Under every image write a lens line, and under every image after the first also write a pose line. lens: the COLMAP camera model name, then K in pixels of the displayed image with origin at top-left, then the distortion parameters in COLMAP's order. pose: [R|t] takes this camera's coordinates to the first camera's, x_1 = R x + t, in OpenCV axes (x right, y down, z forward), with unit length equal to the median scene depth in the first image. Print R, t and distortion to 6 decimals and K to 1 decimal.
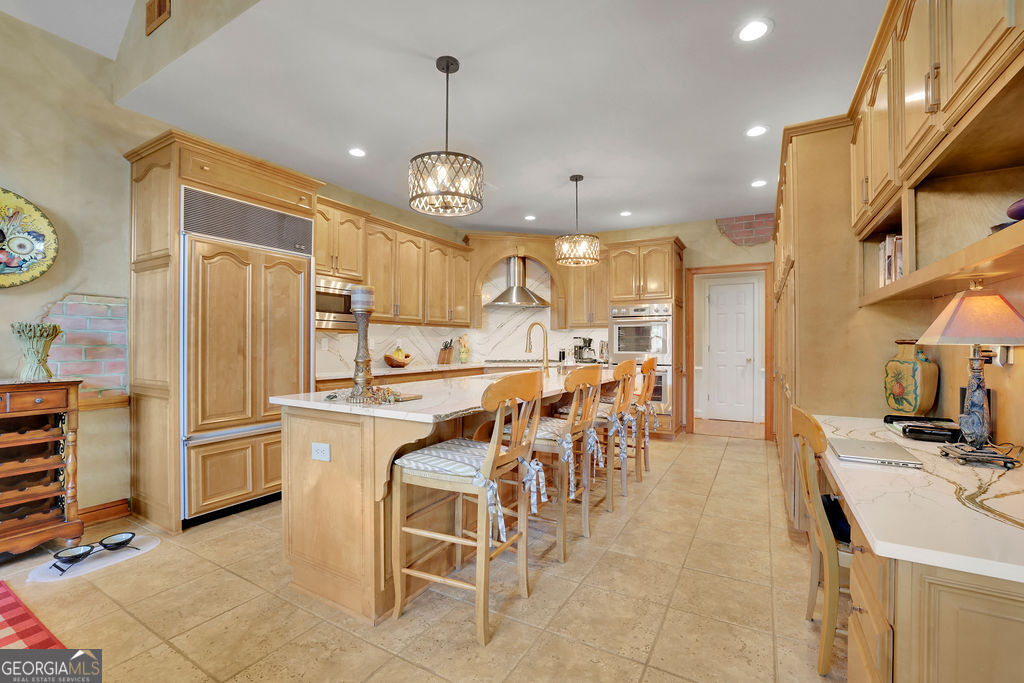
lens RADIAL K [[435.6, 0, 518.1], [0, 435.6, 342.4], [0, 0, 1]] dist [-0.027350, 0.007014]
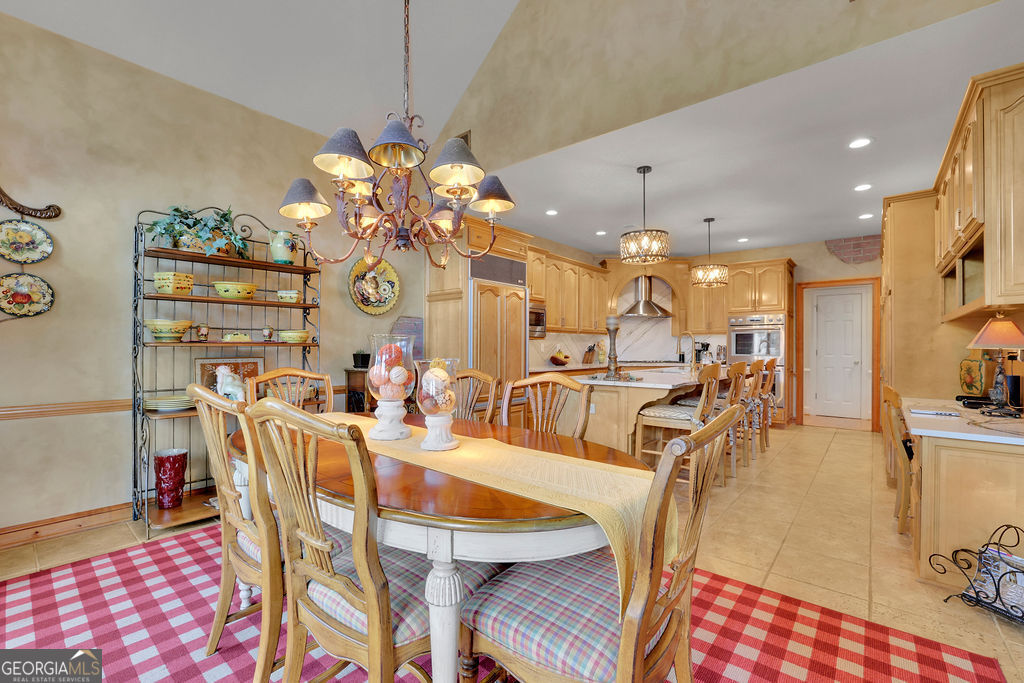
lens RADIAL K [[435.6, 0, 519.0], [0, 435.6, 347.4], [0, 0, 1]] dist [-0.027350, 0.007014]
pose [[0.984343, 0.002522, -0.176246, -0.155023], [-0.002064, 0.999994, 0.002780, -0.000348], [0.176252, -0.002372, 0.984342, -0.294976]]
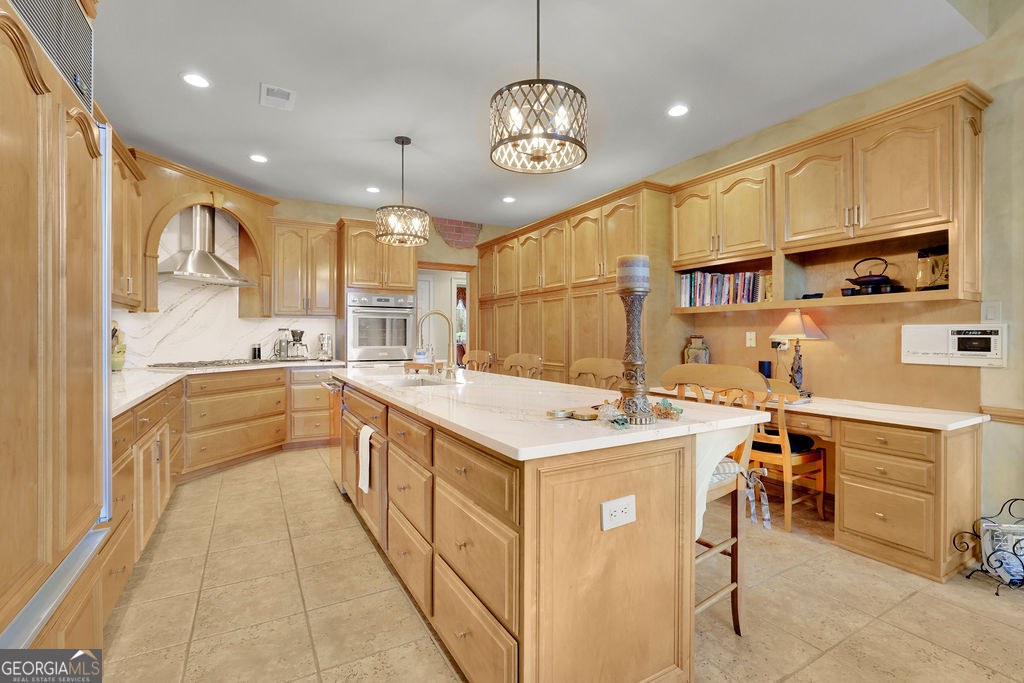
lens RADIAL K [[457.1, 0, 502.8], [0, 457.1, 337.6], [0, 0, 1]] dist [-0.024111, 0.005413]
pose [[0.525986, -0.000520, 0.850493, -0.405804], [-0.003330, 0.999991, 0.002671, -0.000276], [-0.850487, -0.004237, 0.525980, 0.293491]]
